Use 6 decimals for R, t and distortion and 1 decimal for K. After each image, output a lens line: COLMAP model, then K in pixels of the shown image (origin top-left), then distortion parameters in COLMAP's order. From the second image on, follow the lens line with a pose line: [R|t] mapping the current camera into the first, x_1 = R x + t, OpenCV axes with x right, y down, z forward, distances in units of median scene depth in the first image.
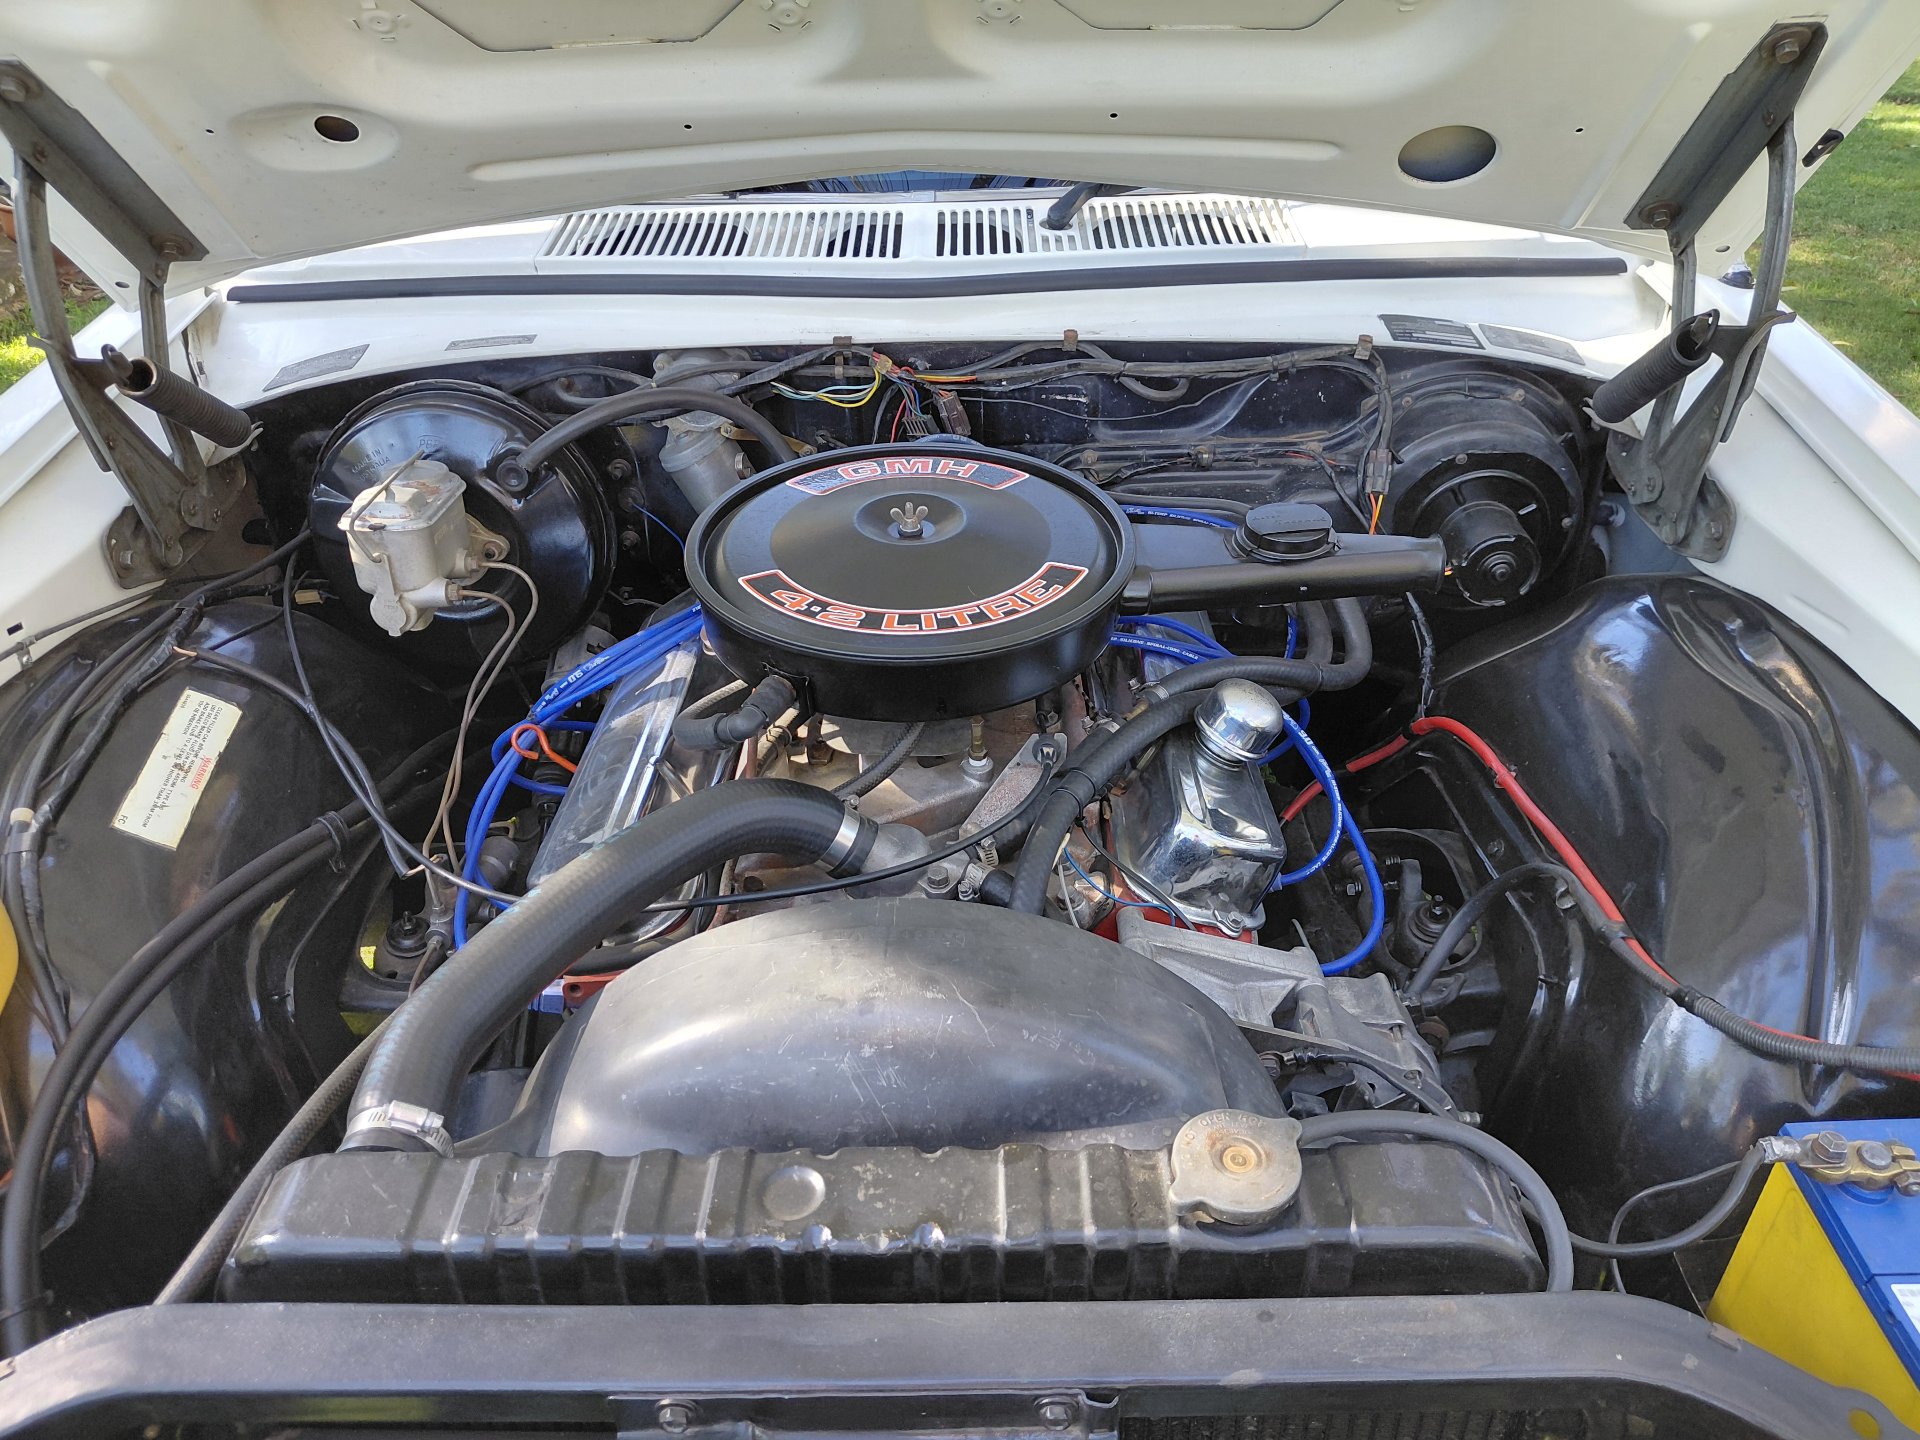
lens RADIAL K [[1450.6, 0, 960.0], [0, 1450.6, 720.0], [0, 0, 1]] dist [0.008127, -0.066668]
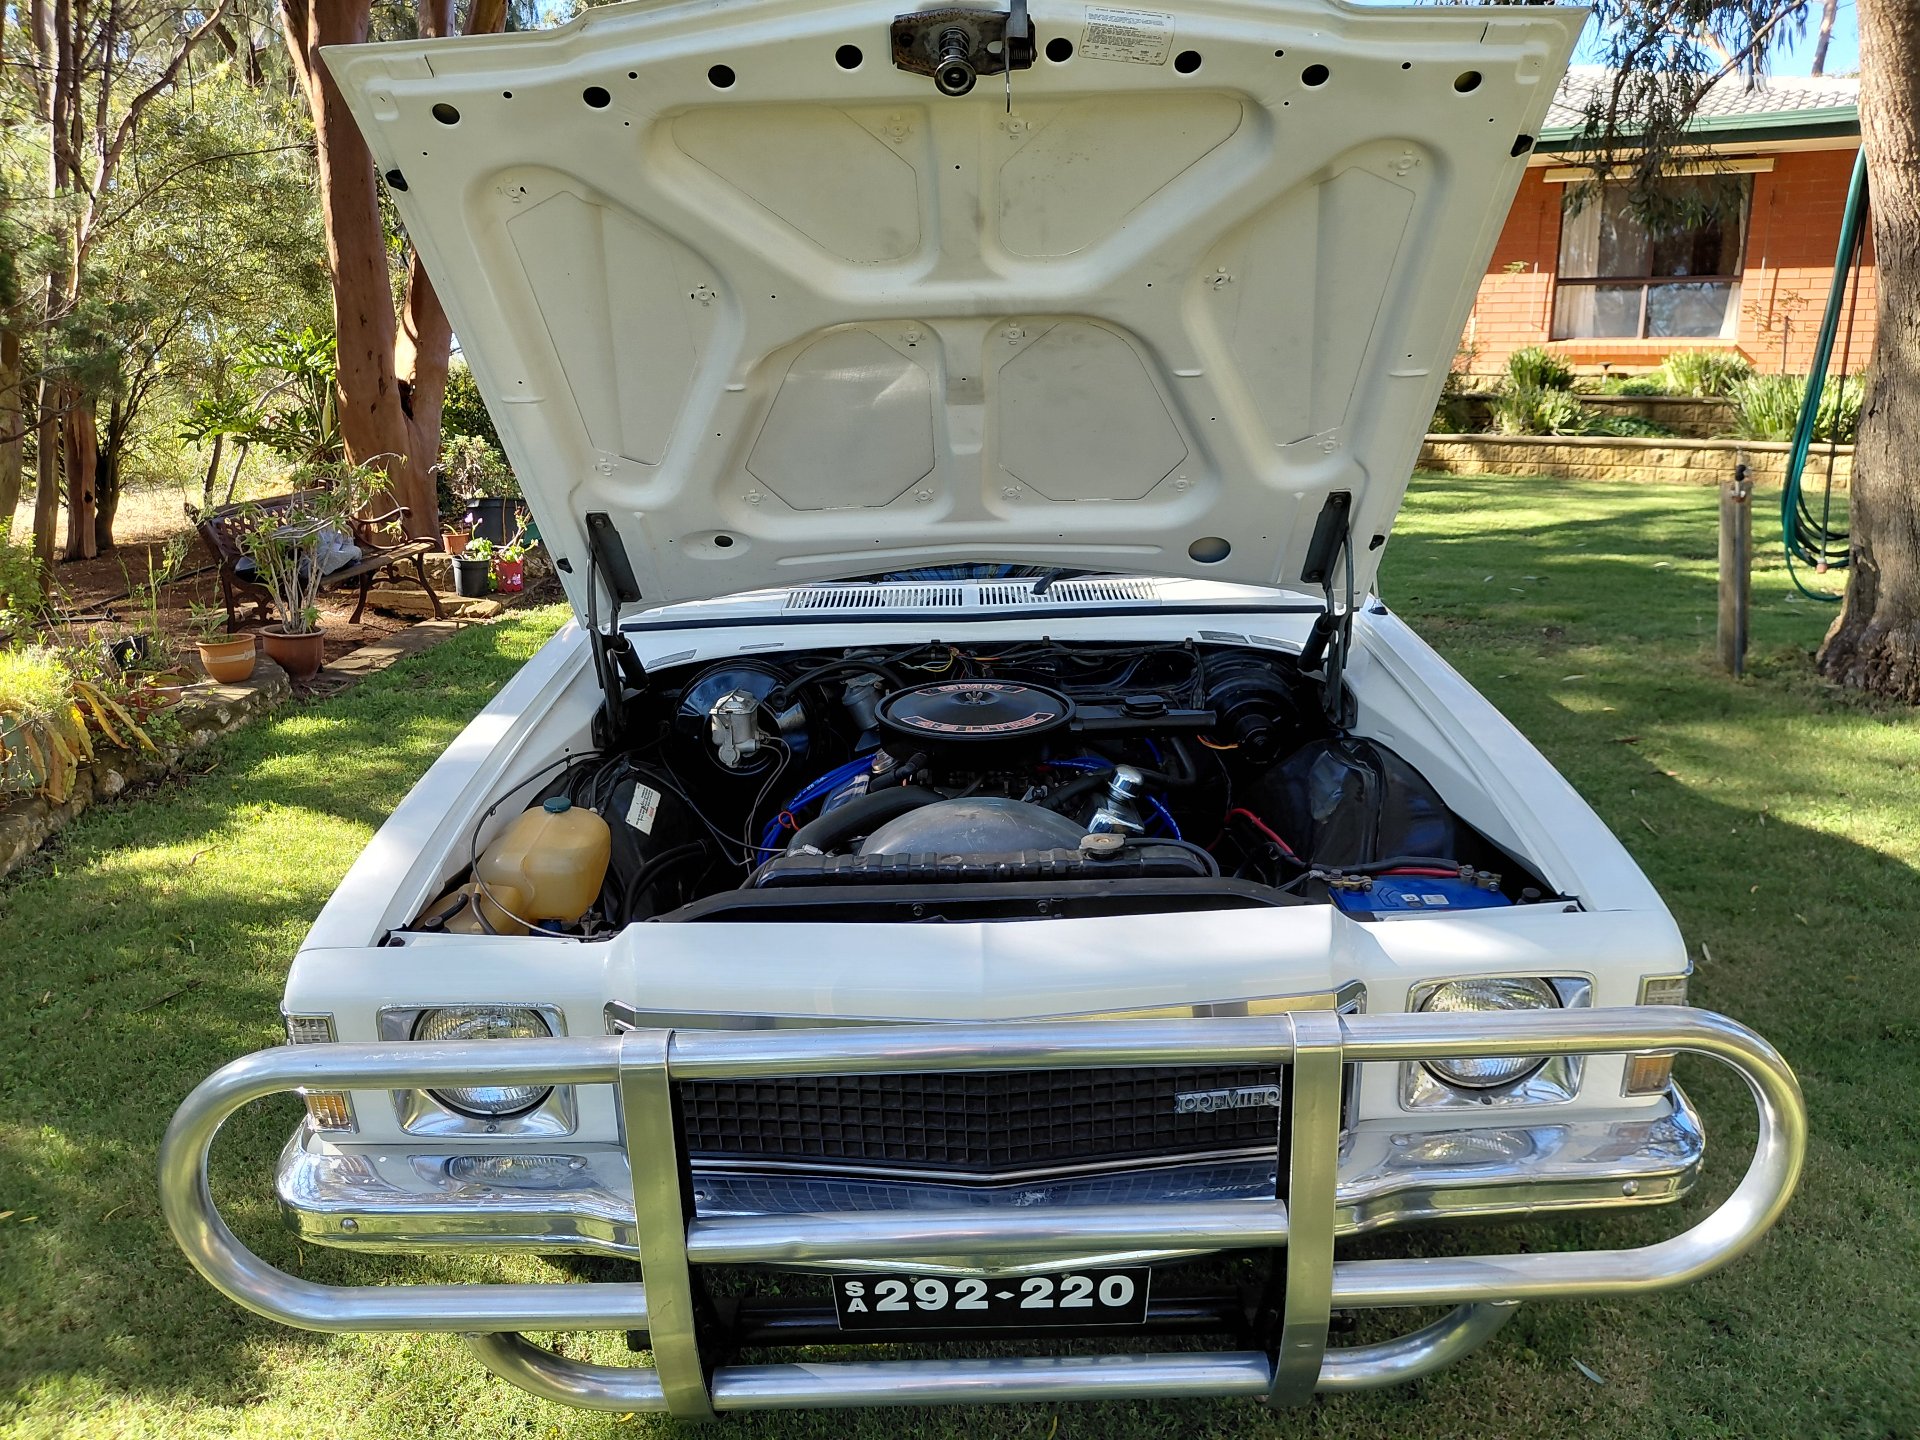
lens RADIAL K [[1450.6, 0, 960.0], [0, 1450.6, 720.0], [0, 0, 1]] dist [0.008127, -0.066668]
pose [[0.999961, -0.008488, 0.002481, -0.058081], [0.008839, 0.950871, -0.309460, 0.539667], [0.000268, 0.309470, 0.950909, -1.035316]]
